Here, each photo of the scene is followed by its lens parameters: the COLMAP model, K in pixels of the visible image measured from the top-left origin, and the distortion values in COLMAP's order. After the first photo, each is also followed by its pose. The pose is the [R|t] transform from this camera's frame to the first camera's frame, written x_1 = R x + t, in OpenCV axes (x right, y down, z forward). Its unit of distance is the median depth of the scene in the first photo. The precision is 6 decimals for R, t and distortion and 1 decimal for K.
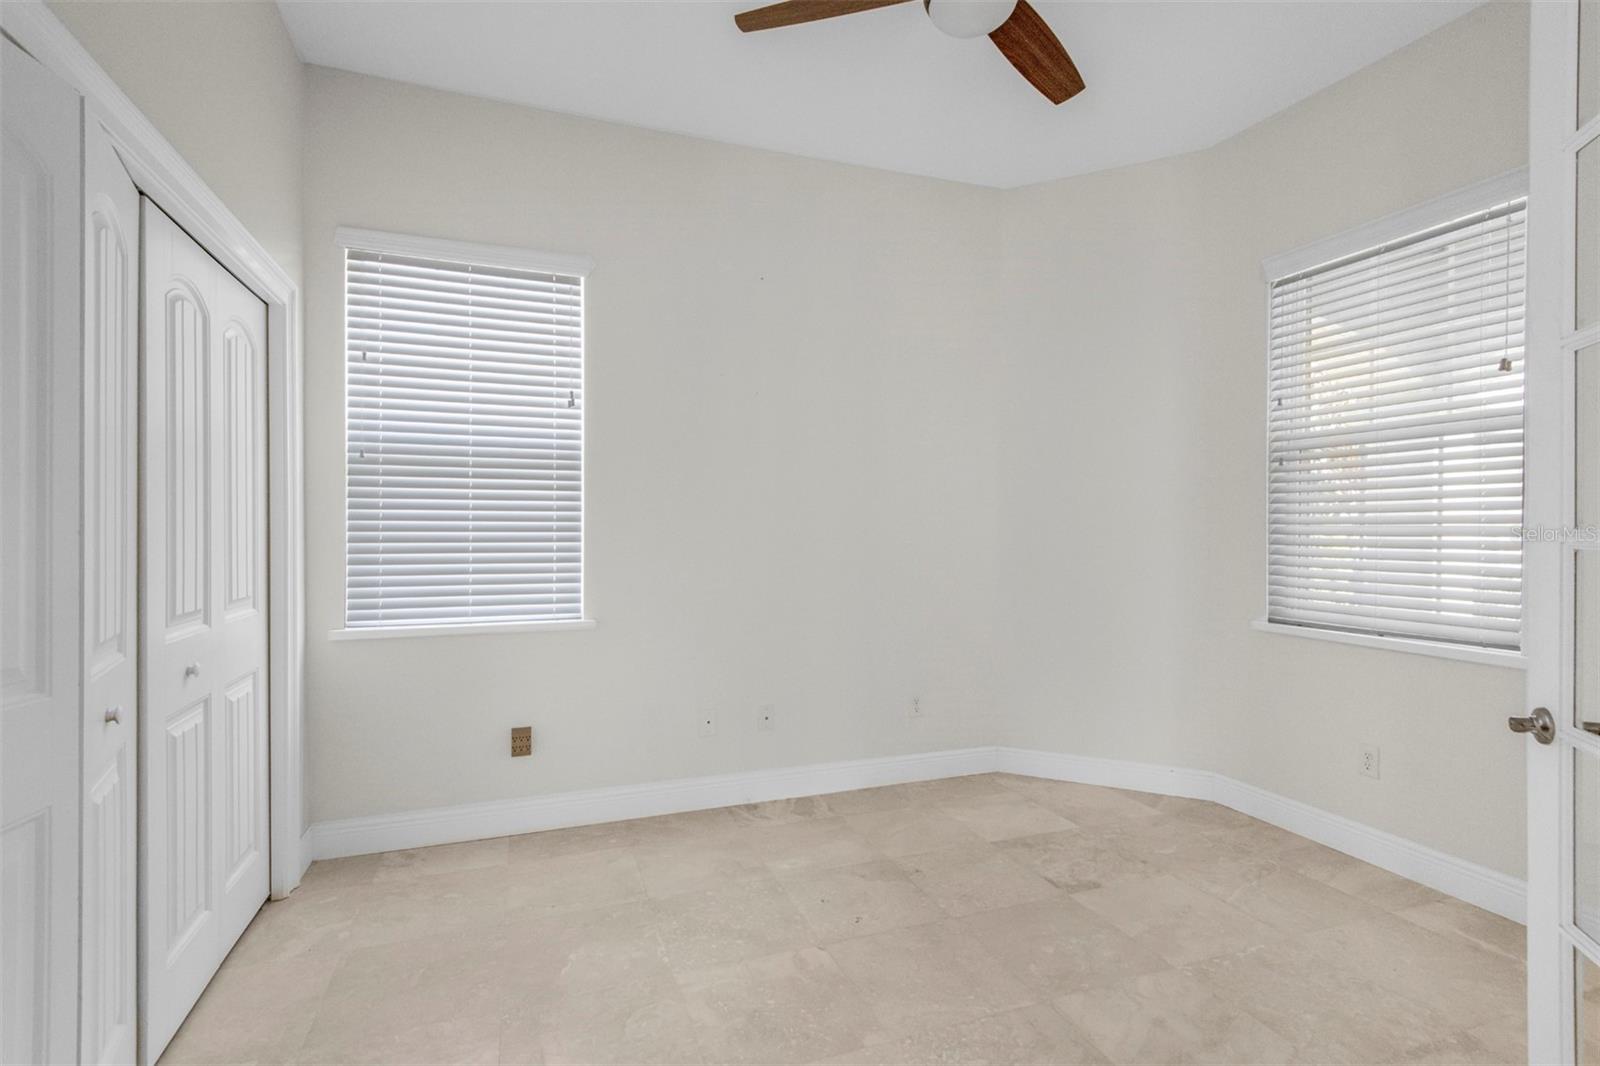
lens RADIAL K [[746.3, 0, 787.7], [0, 746.3, 536.8], [0, 0, 1]] dist [0.020419, -0.014939]
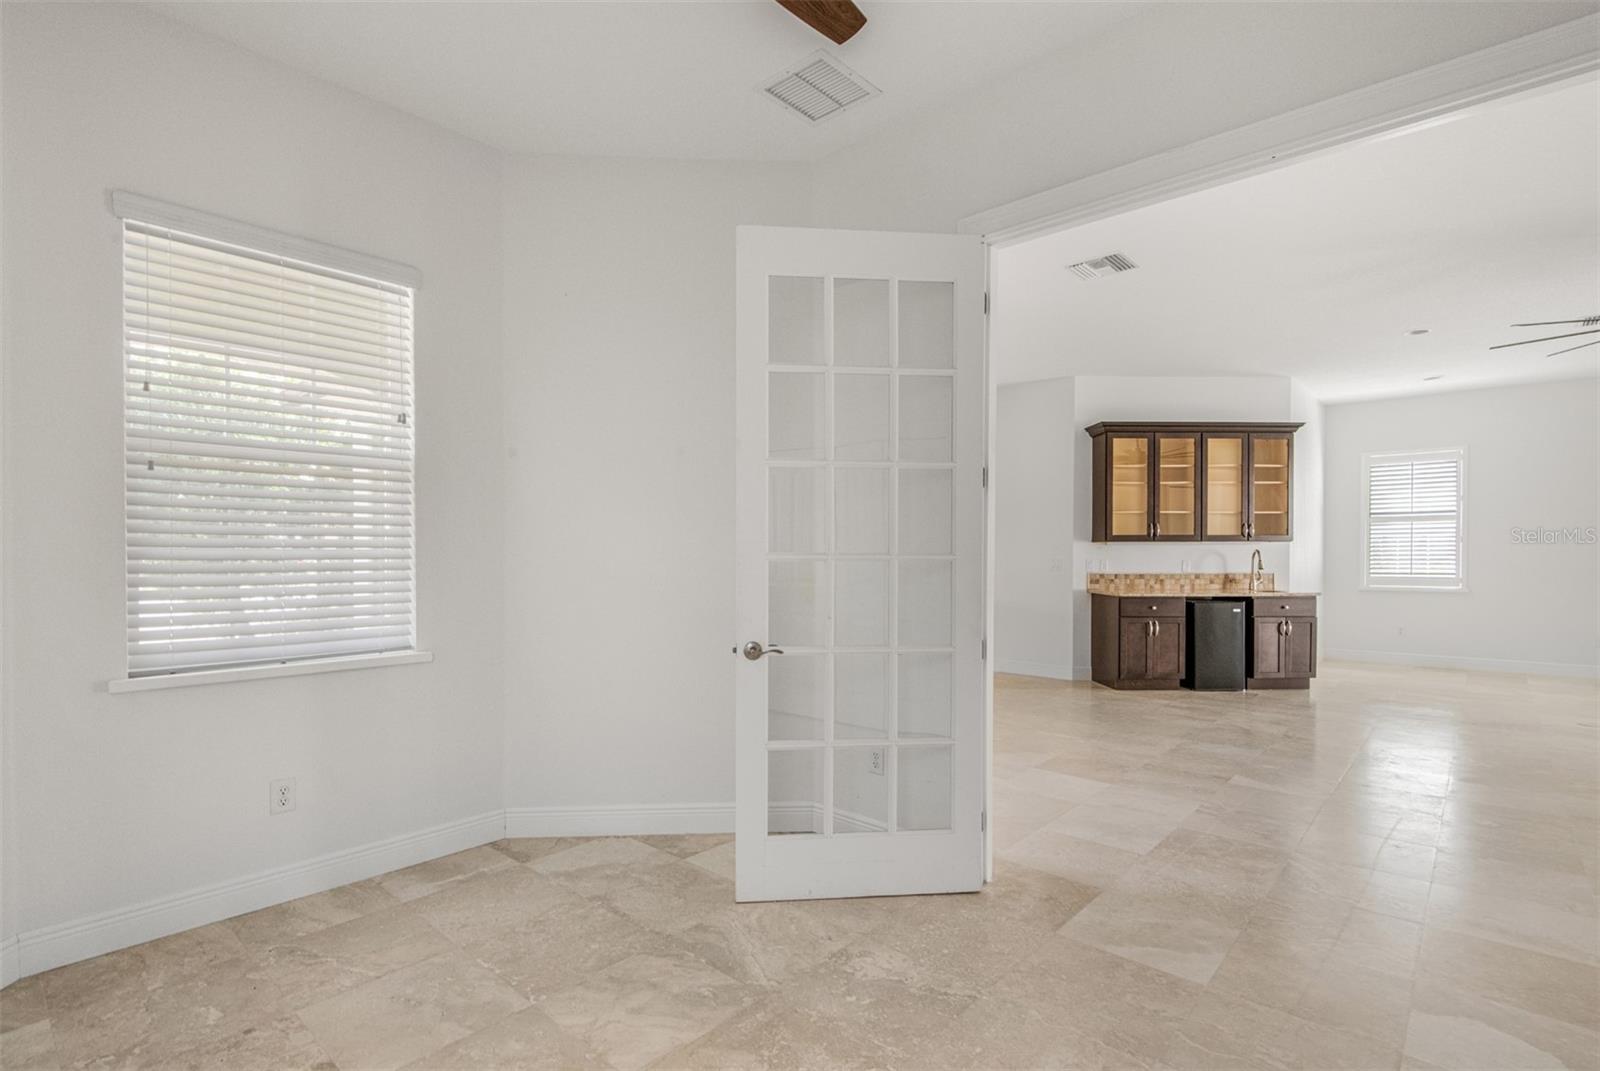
lens RADIAL K [[741.8, 0, 799.2], [0, 741.8, 573.9], [0, 0, 1]] dist [0.020067, -0.014401]
pose [[-0.476699, -0.022605, 0.878776, -0.388417], [0.010419, 0.999454, 0.031361, -0.006628], [-0.879005, 0.024106, -0.476203, 0.924342]]
